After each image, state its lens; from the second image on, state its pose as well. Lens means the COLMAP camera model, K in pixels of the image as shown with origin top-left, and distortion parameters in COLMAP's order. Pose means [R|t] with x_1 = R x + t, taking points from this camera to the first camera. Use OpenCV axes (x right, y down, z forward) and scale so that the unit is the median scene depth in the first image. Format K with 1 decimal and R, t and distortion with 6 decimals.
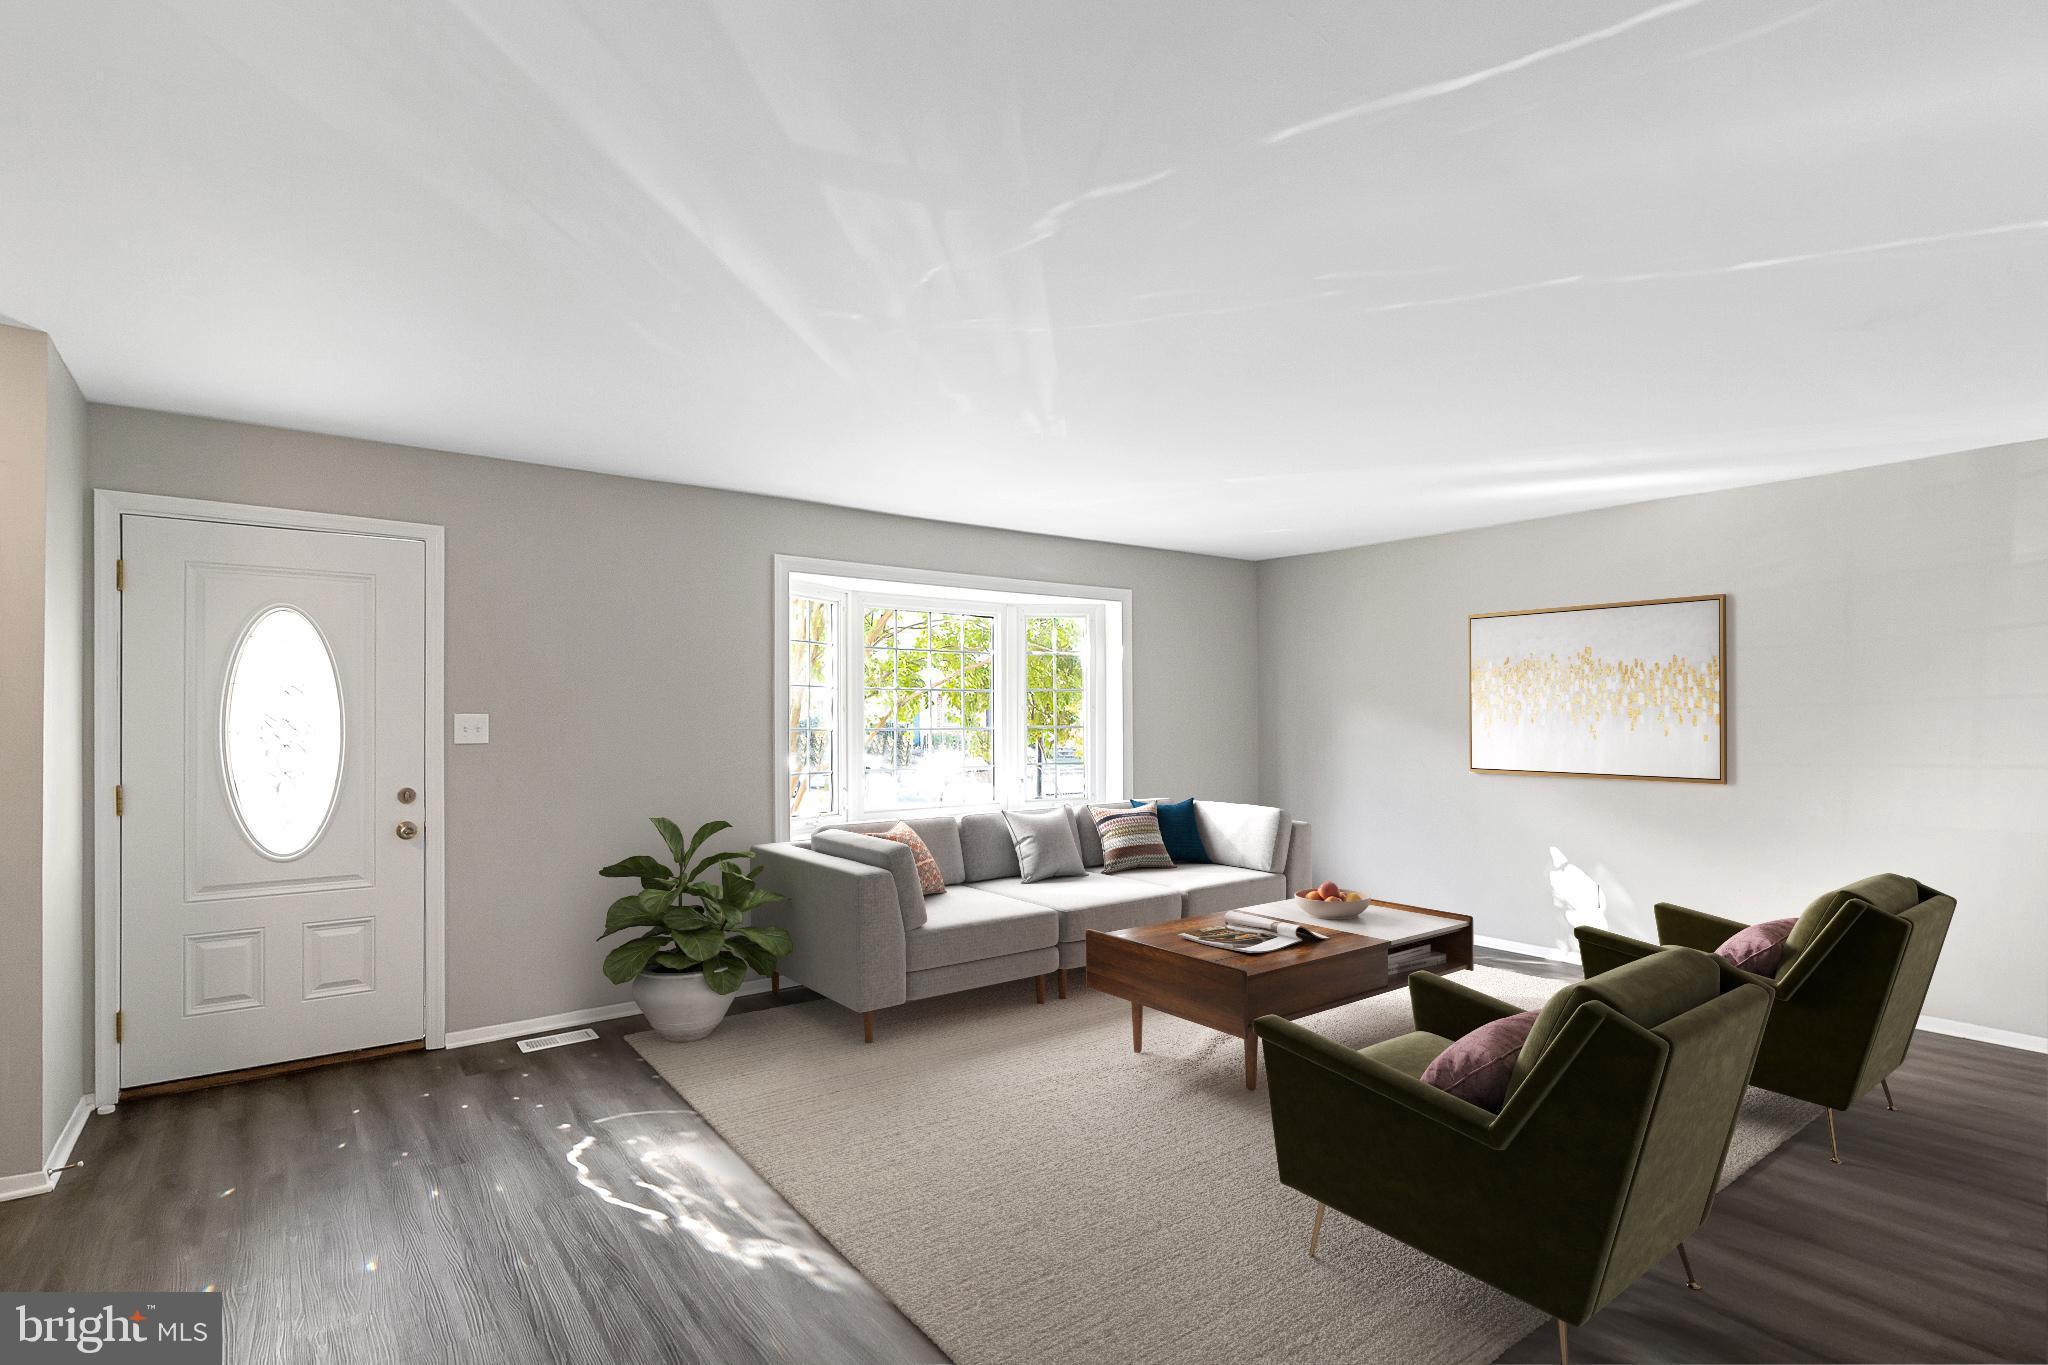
lens RADIAL K [[988.4, 0, 997.4], [0, 988.4, 705.8], [0, 0, 1]] dist [-0.000340, -0.000400]
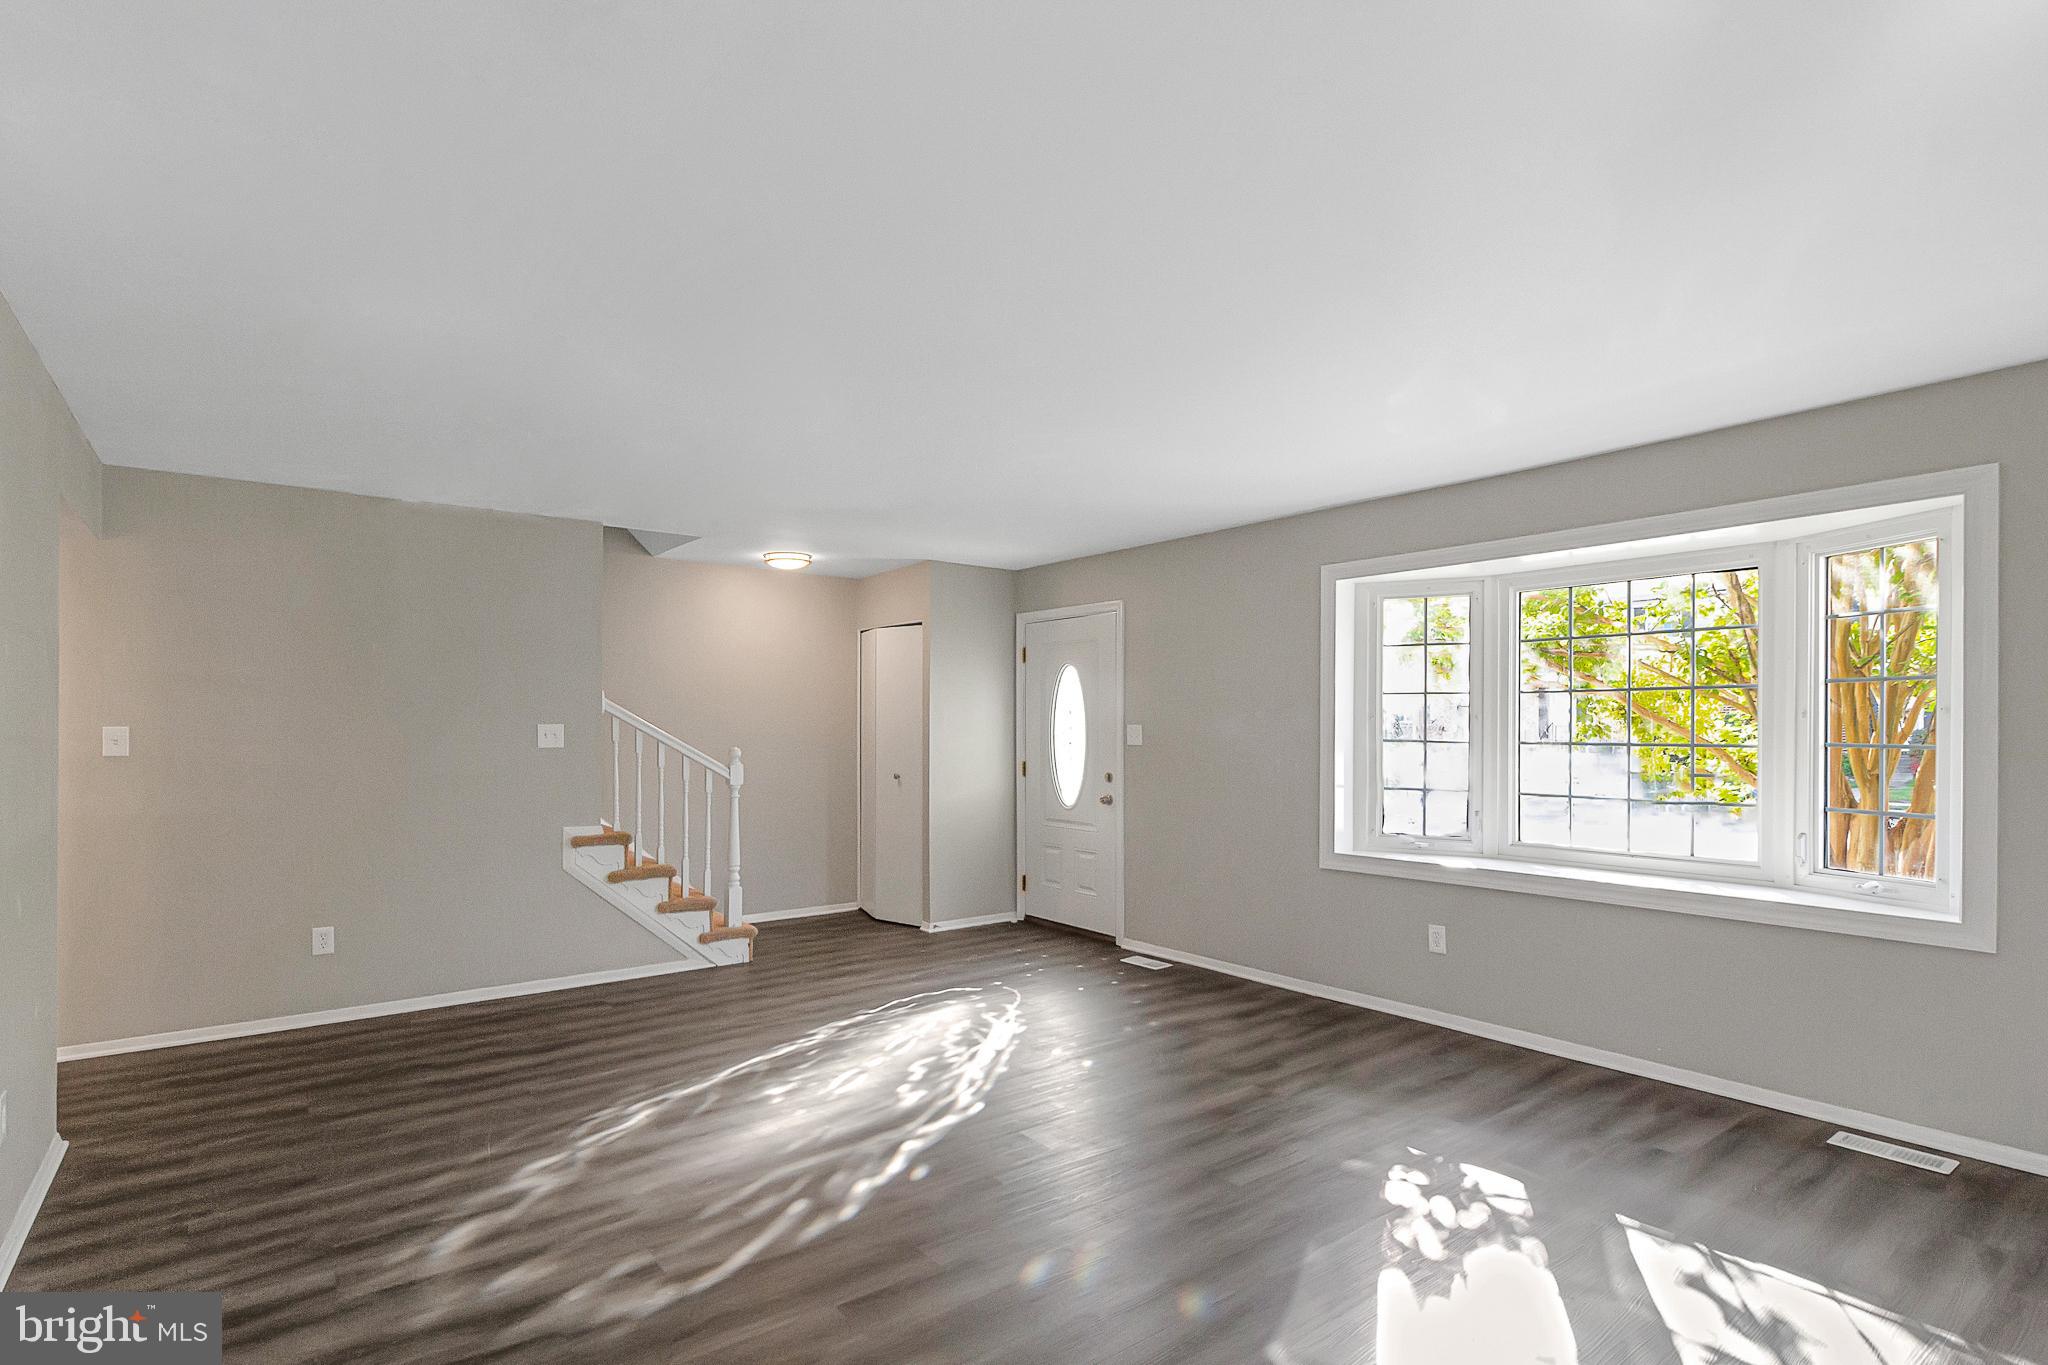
lens RADIAL K [[988.4, 0, 997.4], [0, 988.4, 705.8], [0, 0, 1]] dist [-0.000340, -0.000400]
pose [[0.008910, -0.016264, -0.999828, 1.166438], [0.011391, 0.999805, -0.016162, 0.002626], [0.999895, -0.011245, 0.009093, 0.988658]]
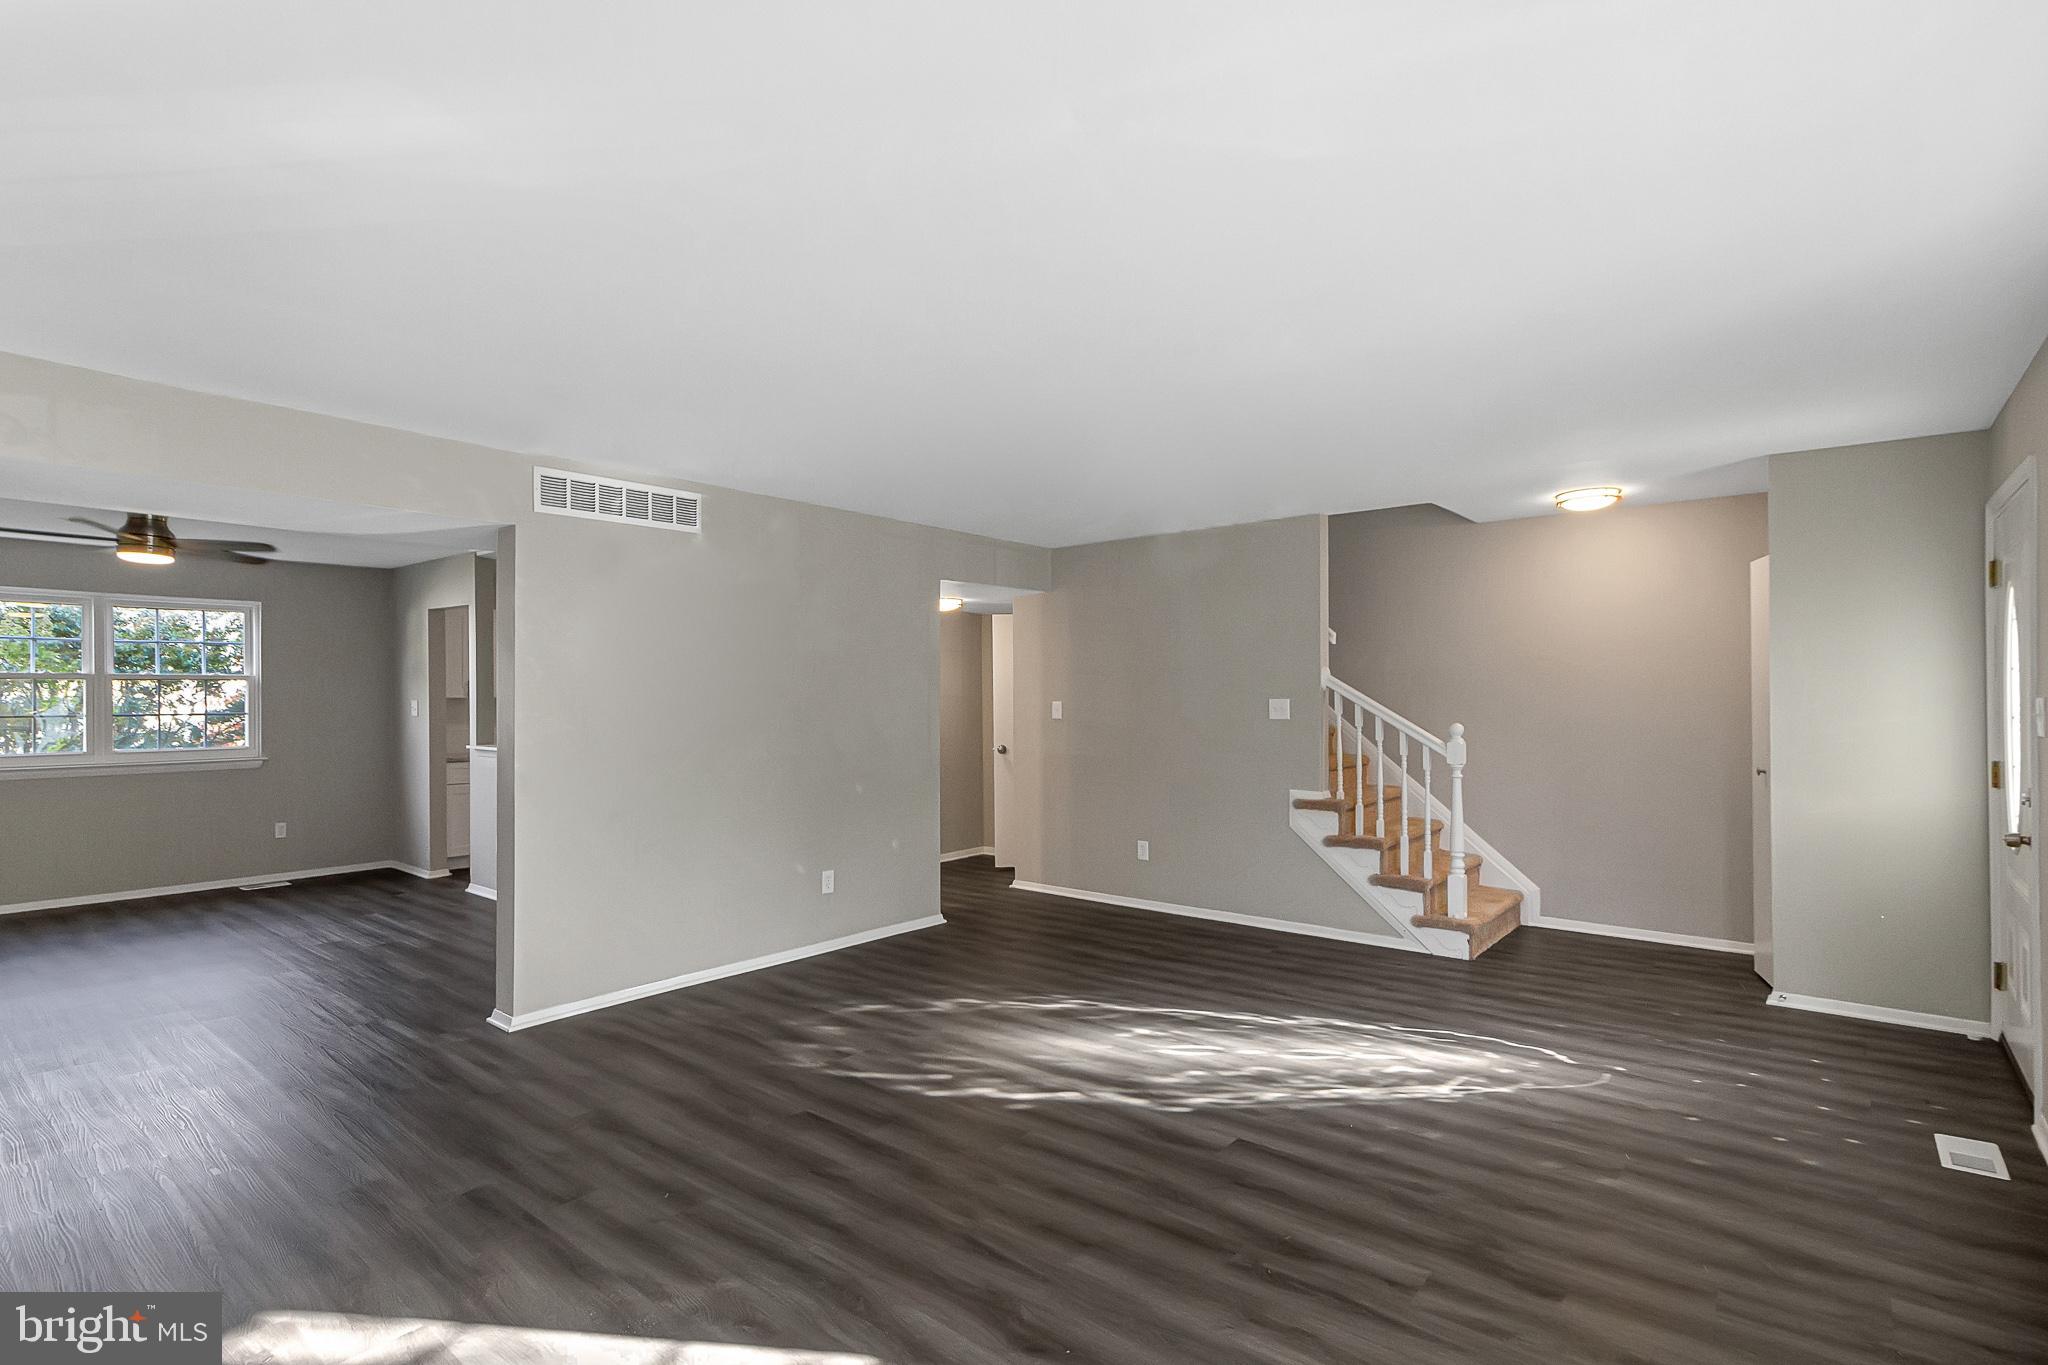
lens RADIAL K [[973.7, 0, 1030.9], [0, 973.7, 688.8], [0, 0, 1]] dist [-0.006659, -0.000578]
pose [[-0.965952, 0.003295, -0.258700, 0.485845], [0.009260, 0.999718, -0.021845, 0.014493], [0.258556, -0.023497, -0.965711, 1.894210]]
